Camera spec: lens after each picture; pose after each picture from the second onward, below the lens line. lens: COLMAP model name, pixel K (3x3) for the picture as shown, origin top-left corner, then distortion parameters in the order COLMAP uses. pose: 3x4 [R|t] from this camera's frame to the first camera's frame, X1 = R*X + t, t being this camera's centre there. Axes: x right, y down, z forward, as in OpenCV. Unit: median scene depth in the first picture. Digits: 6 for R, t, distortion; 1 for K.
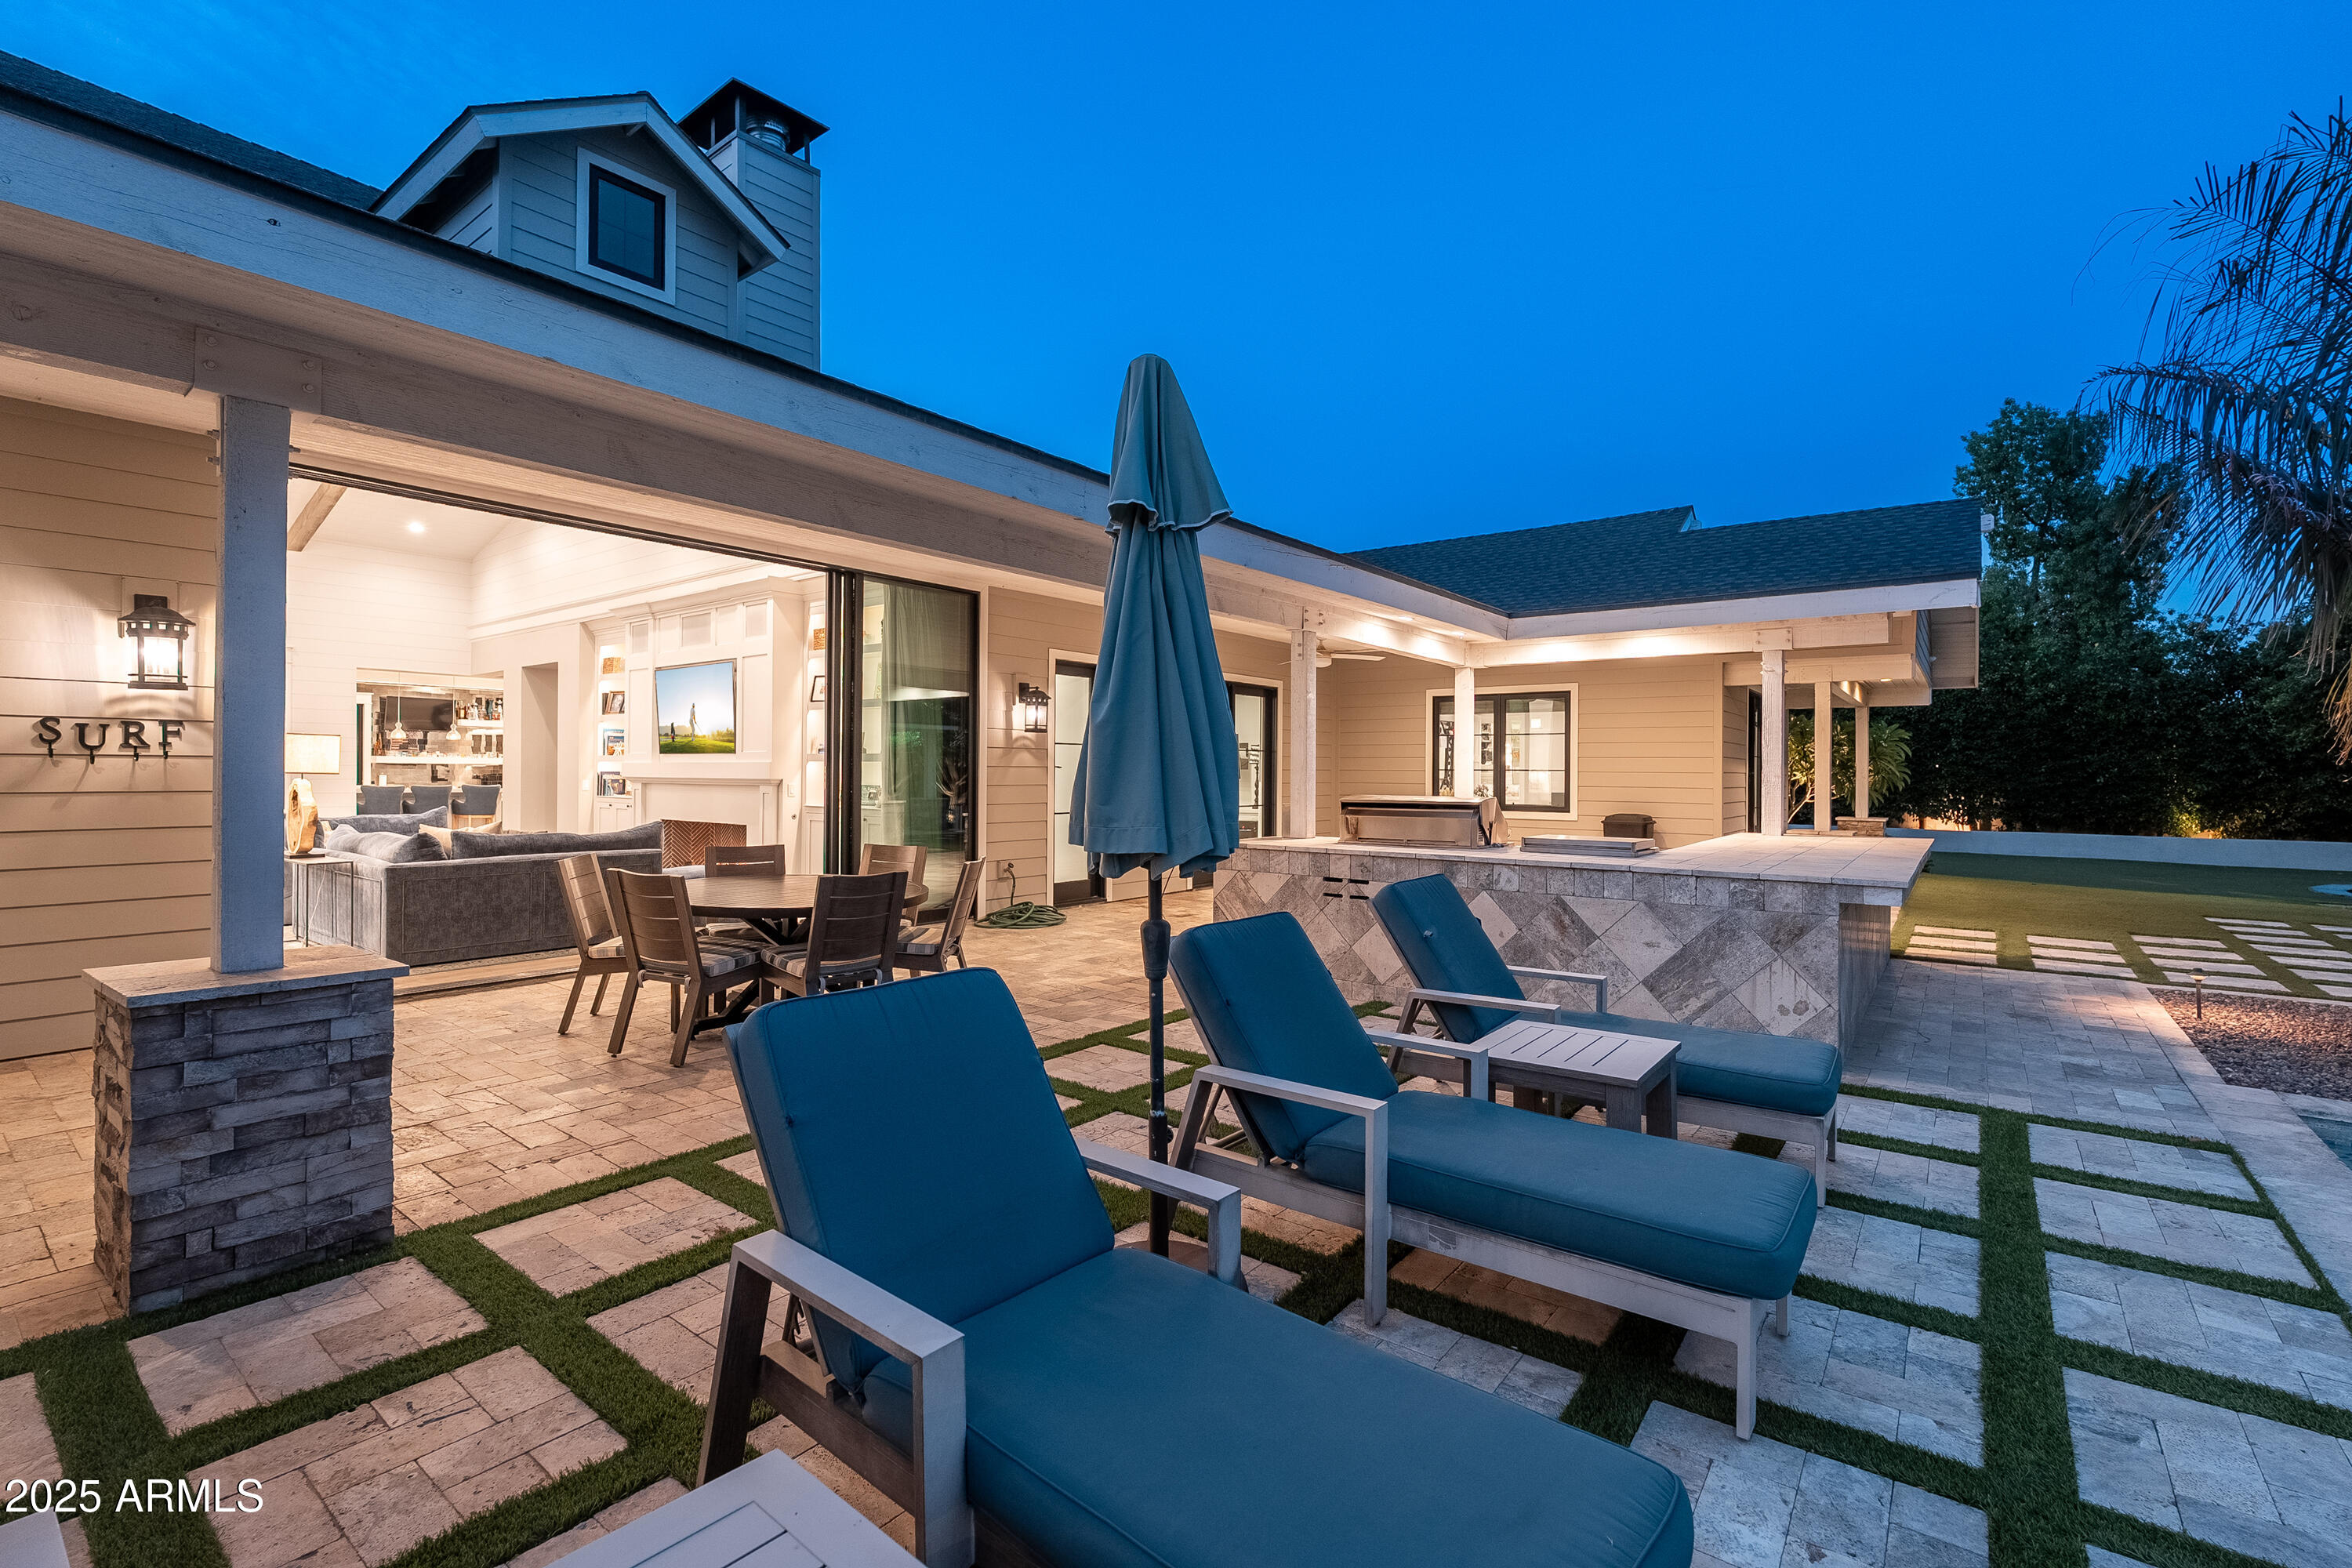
lens RADIAL K [[1038.7, 0, 1172.6], [0, 1038.7, 763.5], [0, 0, 1]] dist [-0.004471, 0.000241]
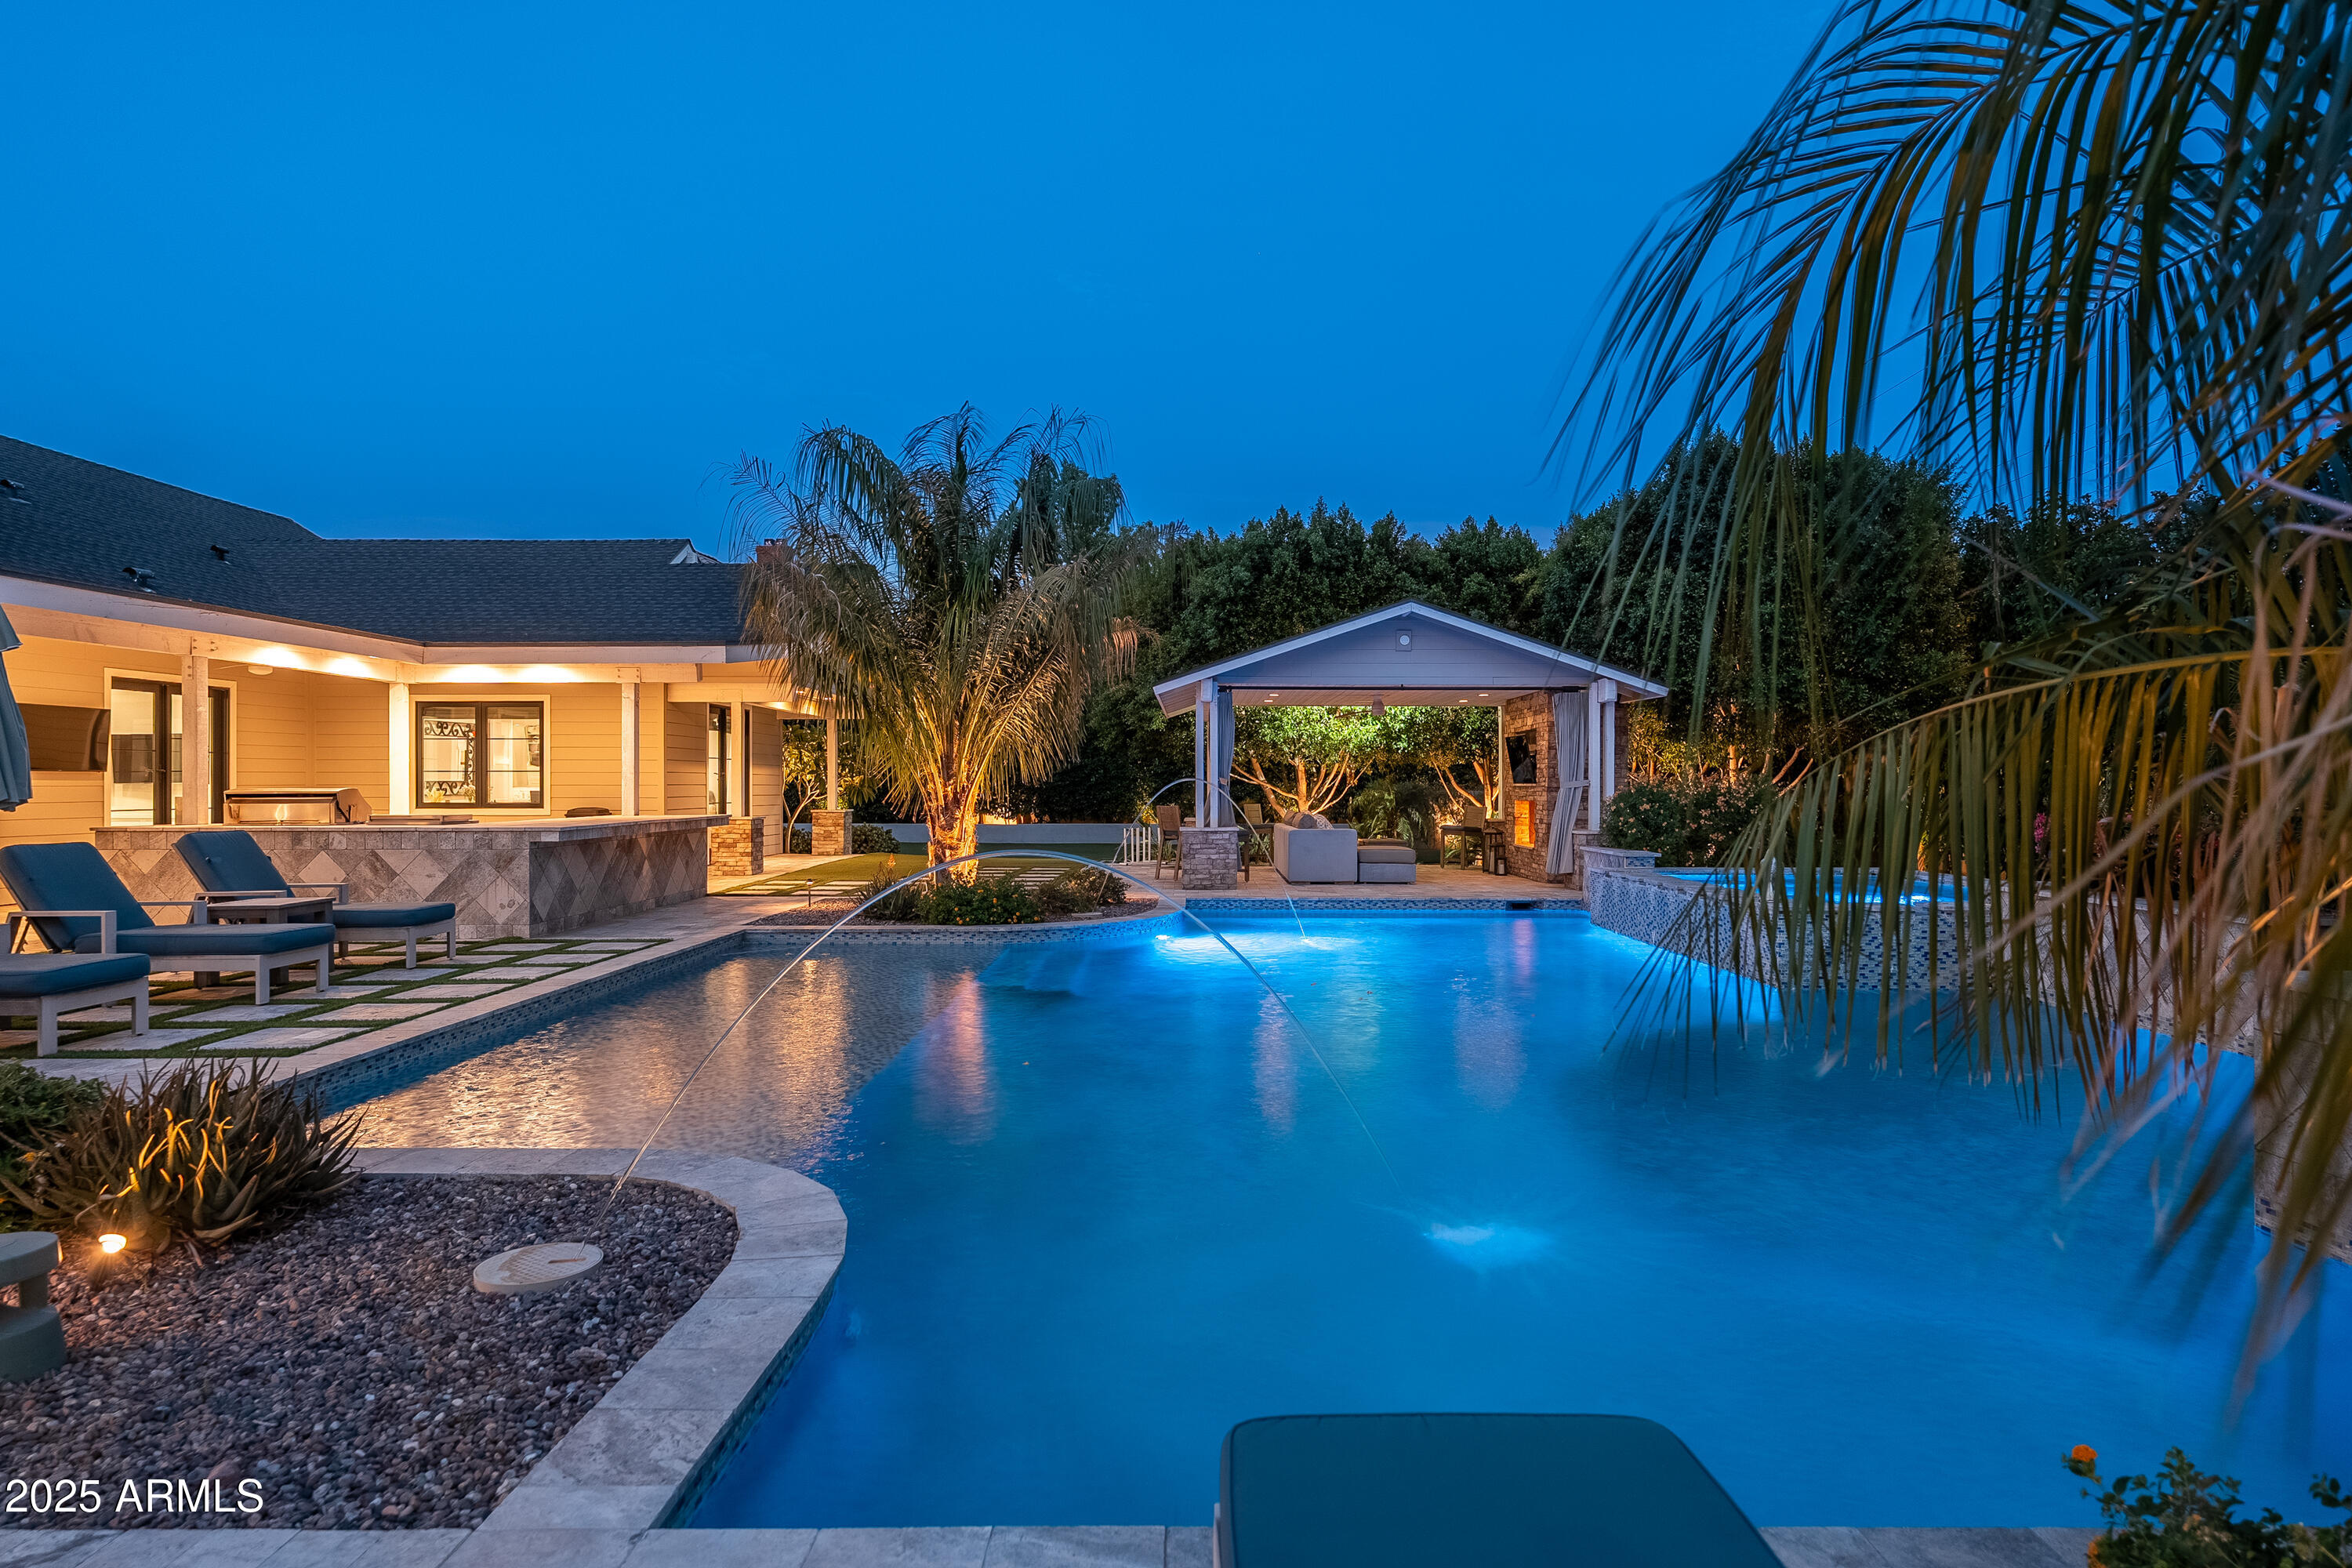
lens RADIAL K [[1304.0, 0, 1208.1], [0, 1304.0, 785.0], [0, 0, 1]] dist [-0.003386, -0.002224]
pose [[0.783985, -0.009421, 0.620708, 0.083392], [0.001518, 0.999911, 0.013259, 0.004804], [-0.620778, -0.009452, 0.783930, -0.710413]]
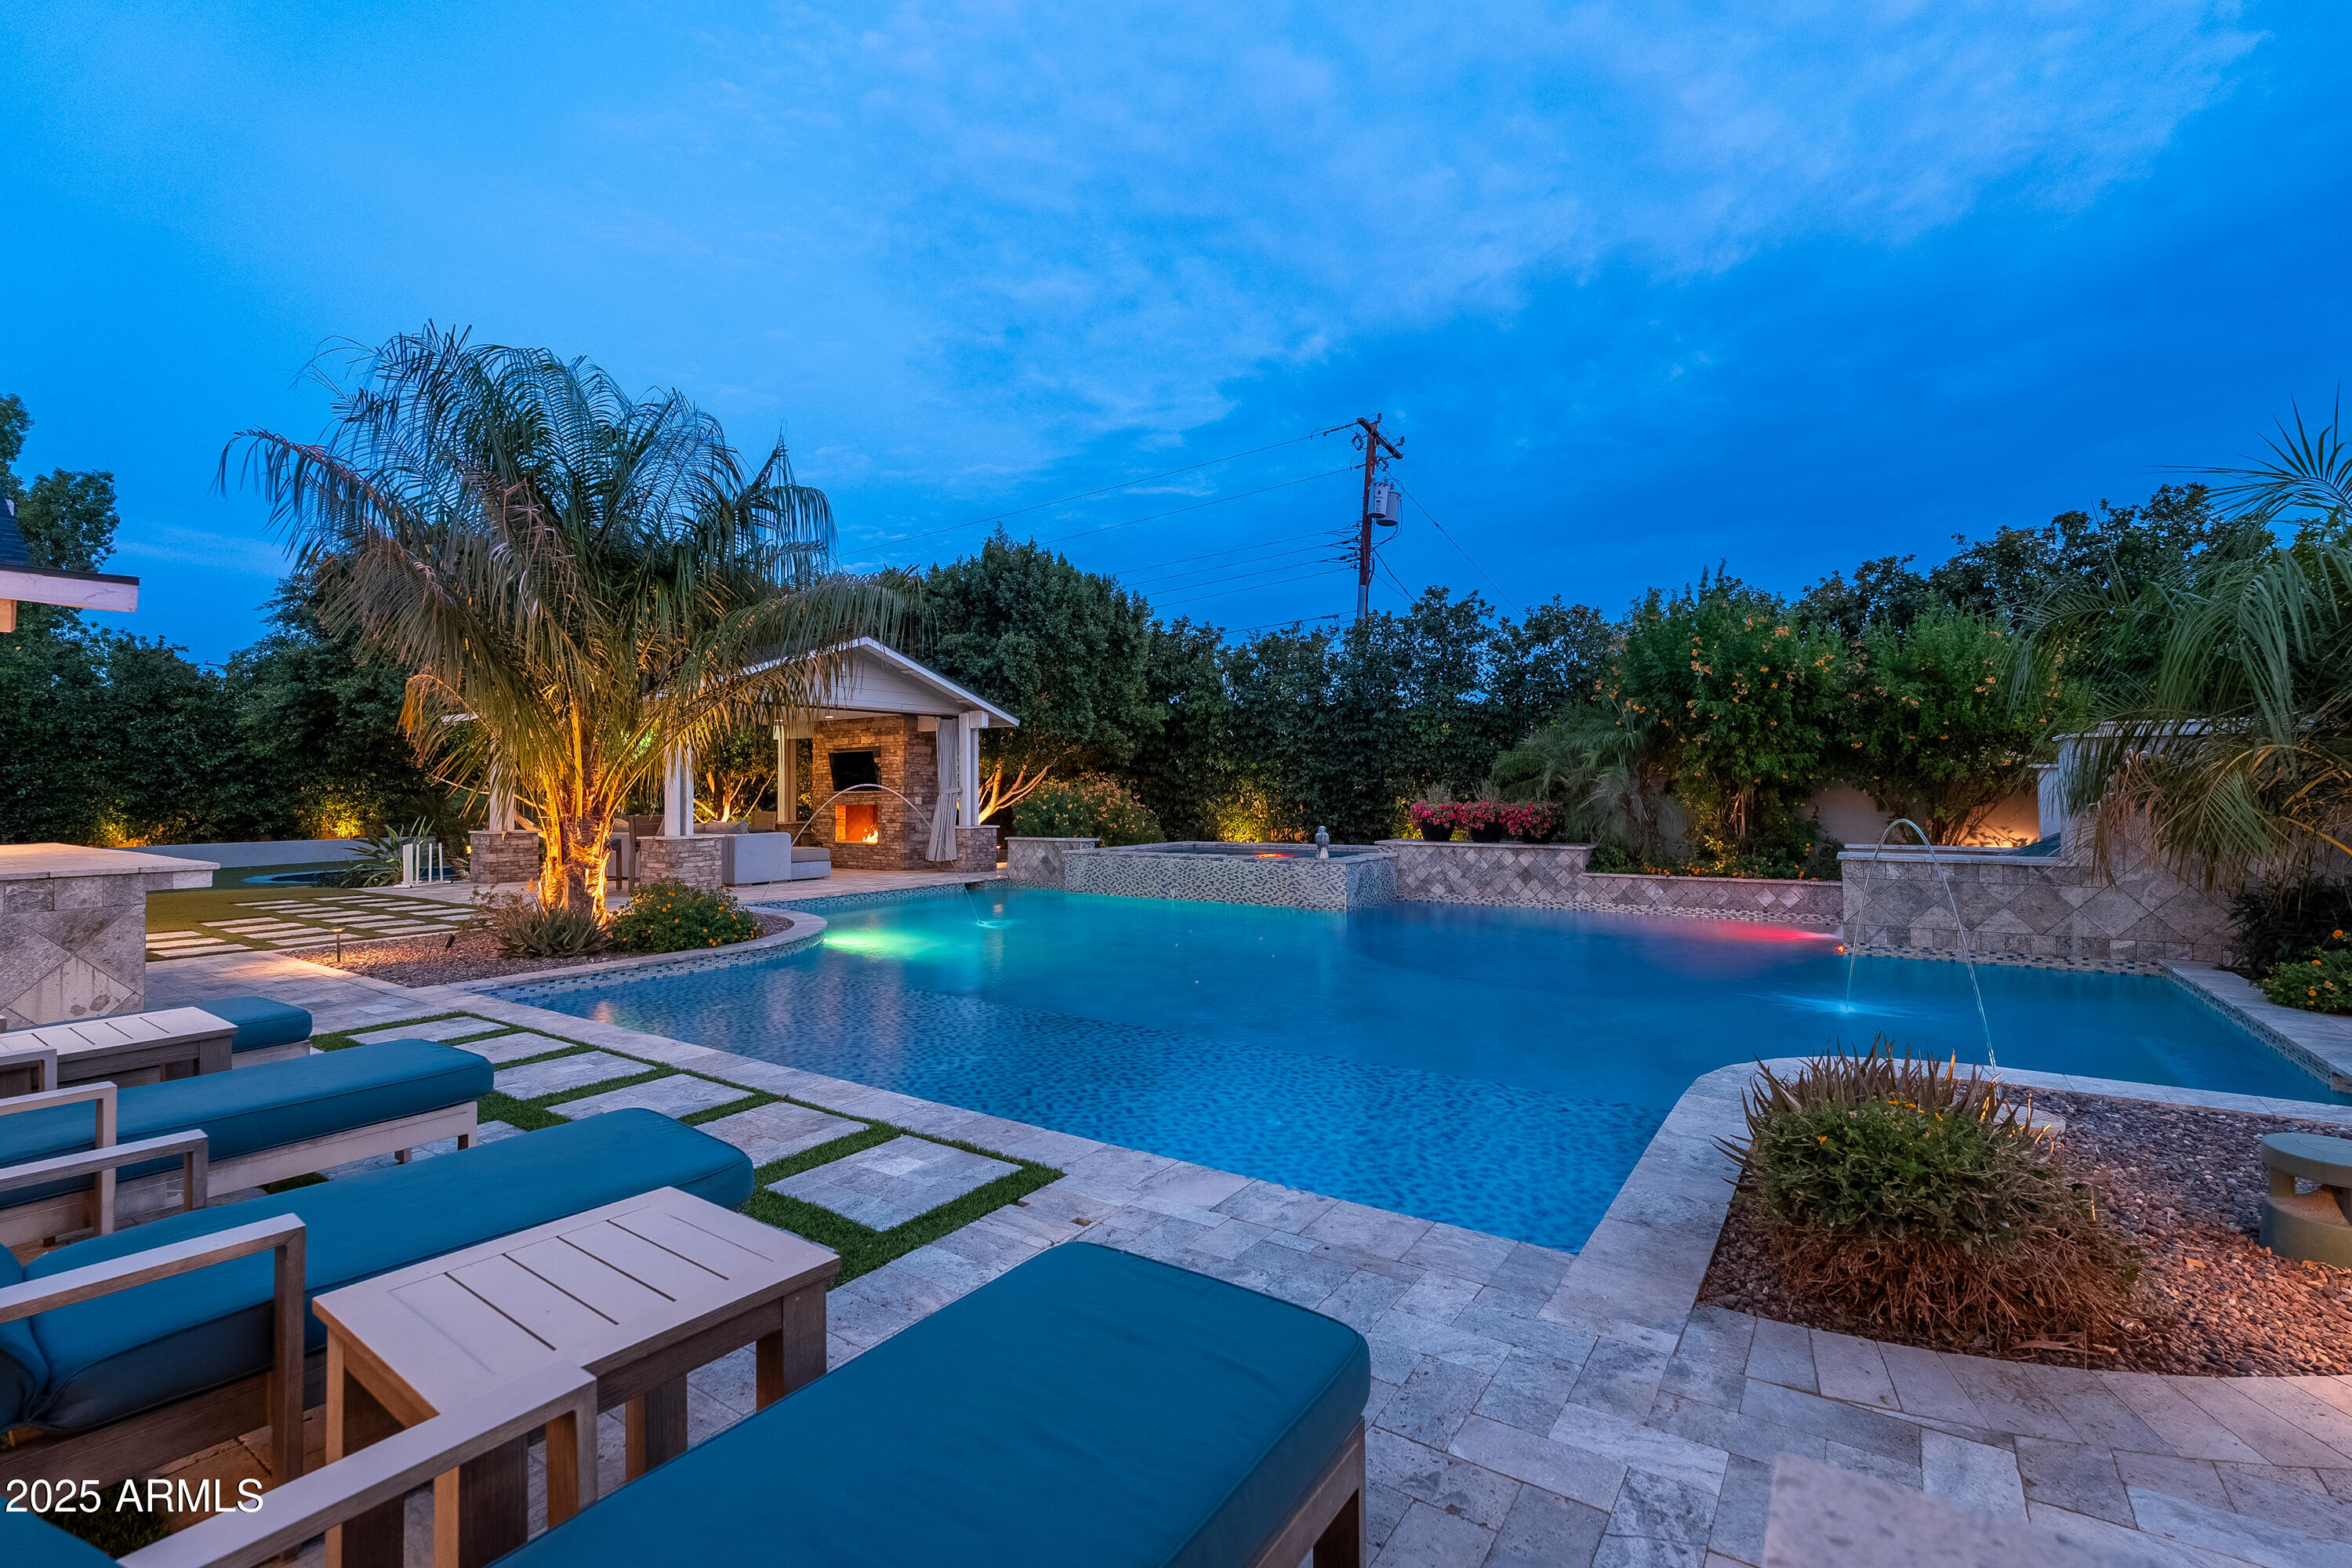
lens RADIAL K [[1024.8, 0, 1175.2], [0, 1024.8, 787.8], [0, 0, 1]] dist [-0.005478, 0.000209]
pose [[-0.059924, -0.005755, 0.998186, -0.211389], [-0.001644, 0.999983, 0.005667, 0.011440], [-0.998202, -0.001301, -0.059932, 0.016475]]
